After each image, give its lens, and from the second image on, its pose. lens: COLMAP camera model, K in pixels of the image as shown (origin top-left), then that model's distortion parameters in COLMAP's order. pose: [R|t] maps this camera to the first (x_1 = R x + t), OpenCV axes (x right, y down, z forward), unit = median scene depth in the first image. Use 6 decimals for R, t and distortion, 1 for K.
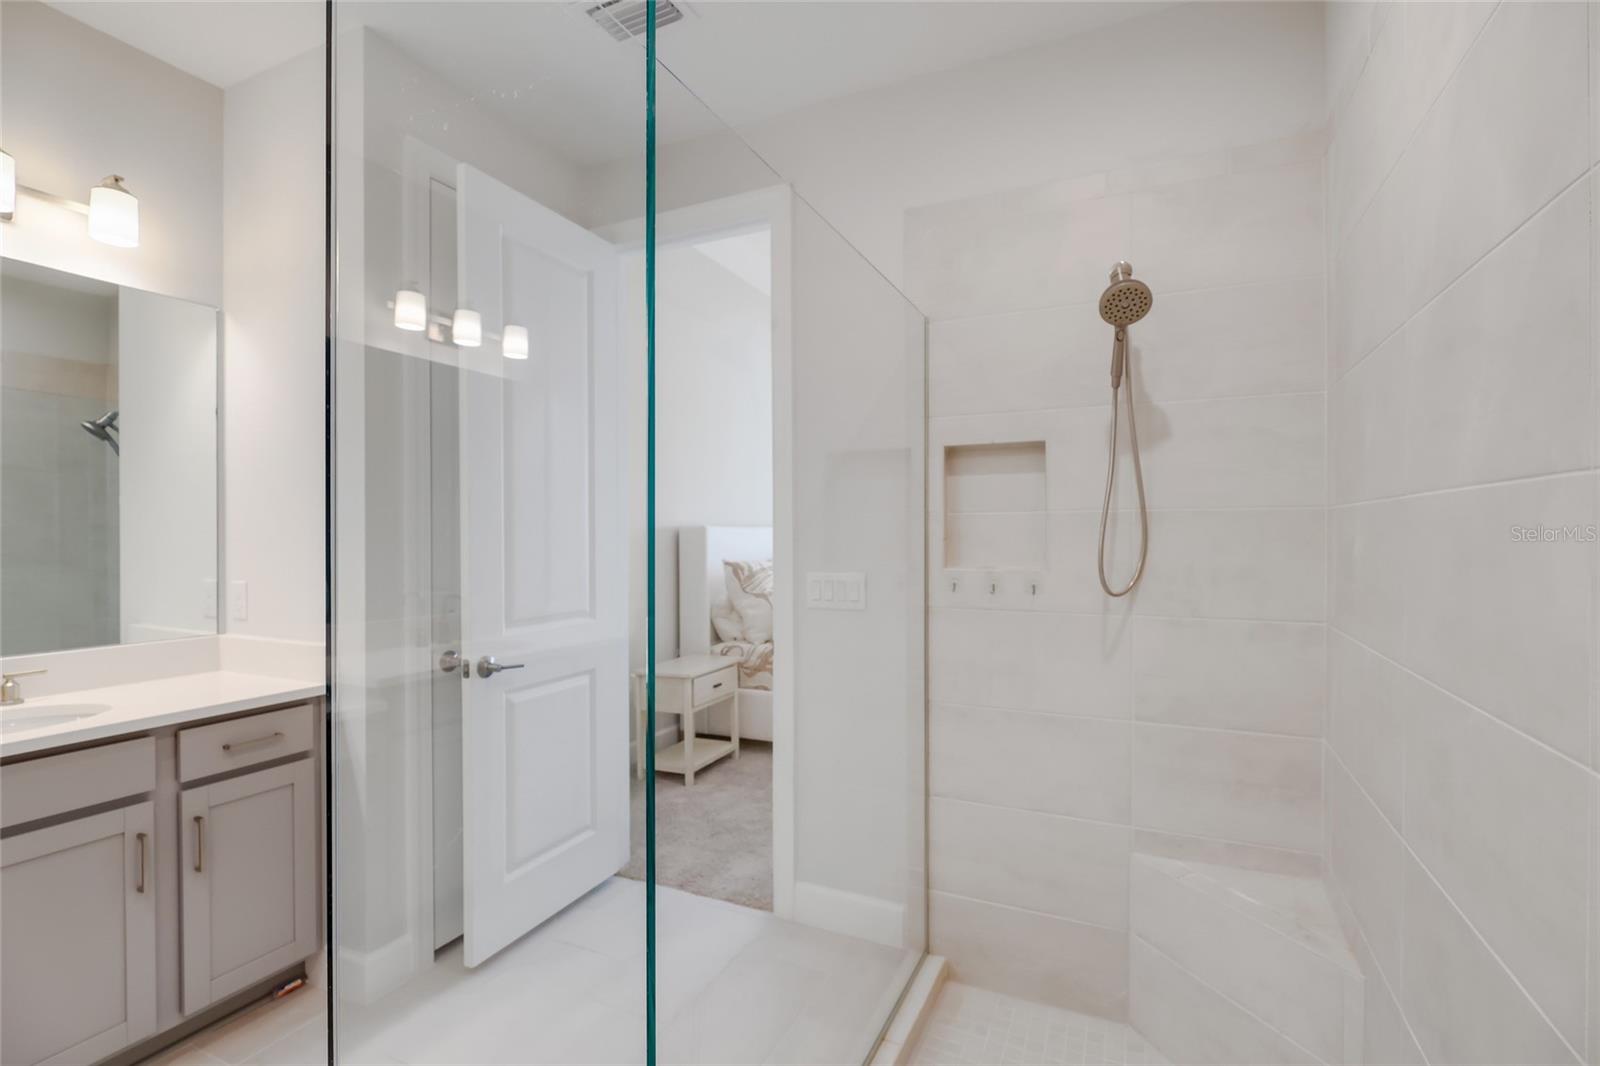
lens RADIAL K [[754.9, 0, 793.6], [0, 754.9, 529.9], [0, 0, 1]] dist [-0.007099, 0.000477]
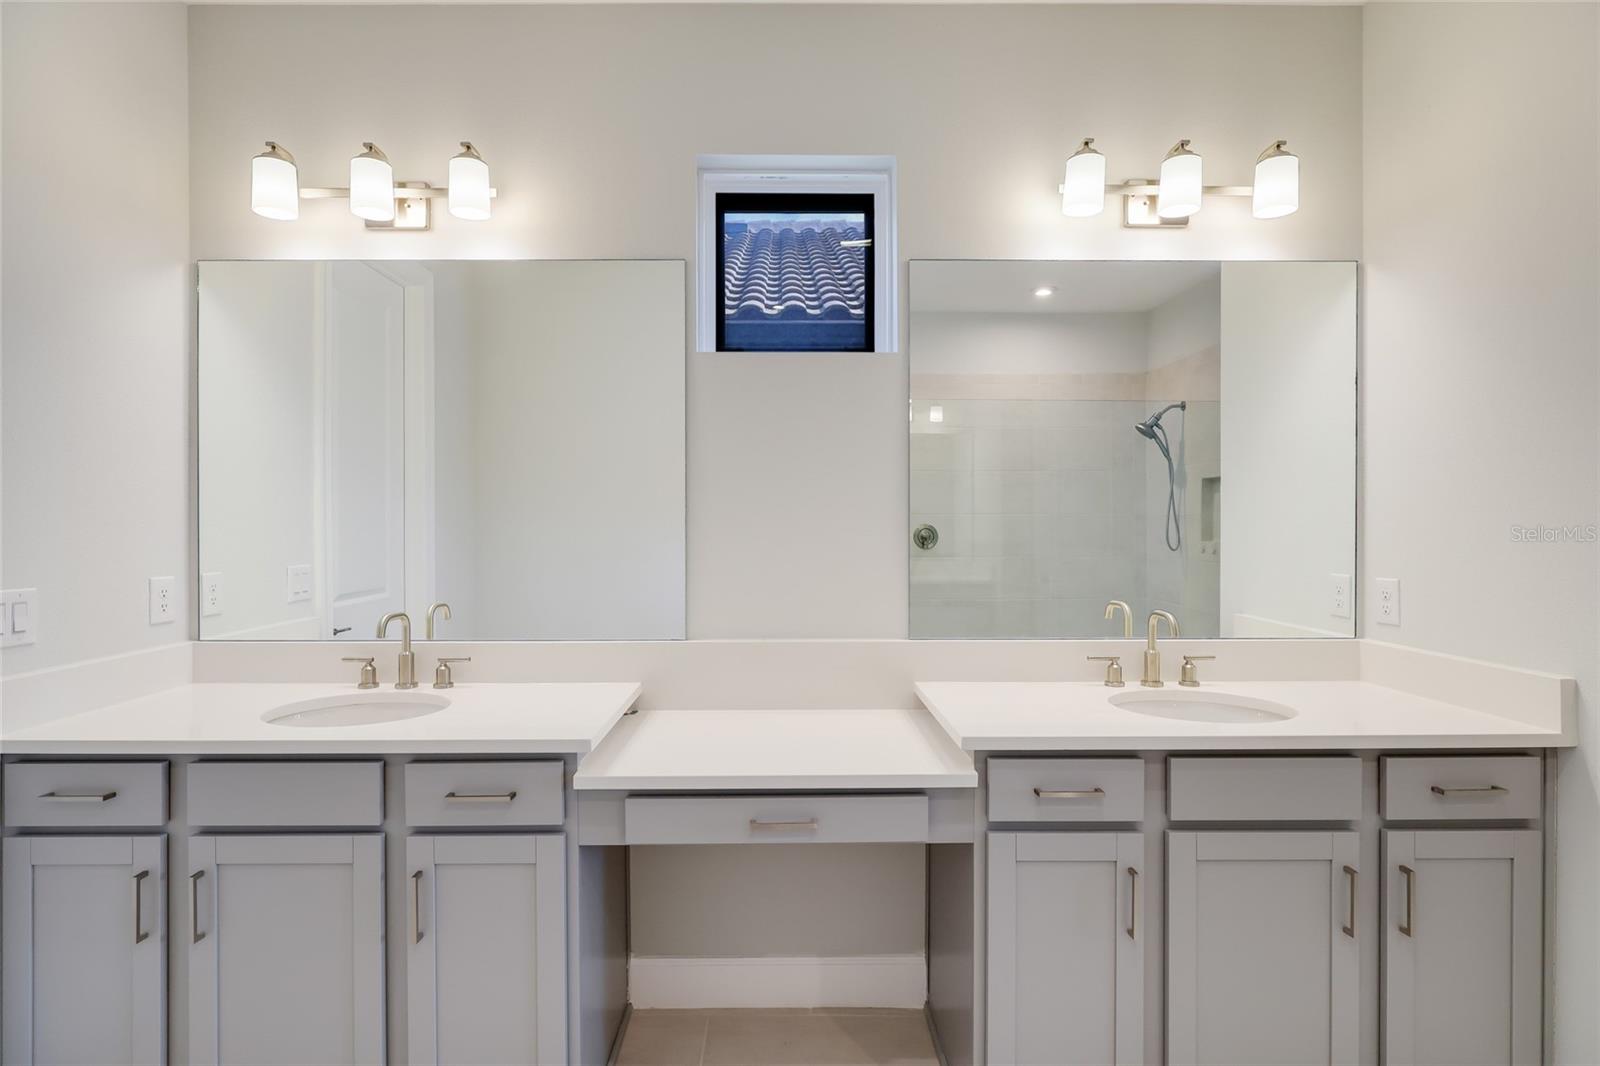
lens RADIAL K [[754.9, 0, 789.5], [0, 754.9, 526.9], [0, 0, 1]] dist [-0.007099, 0.000477]
pose [[0.450614, 0.008137, -0.892682, -0.355142], [-0.000280, 0.999960, 0.008973, 0.002520], [0.892719, -0.003793, 0.450599, 0.028767]]
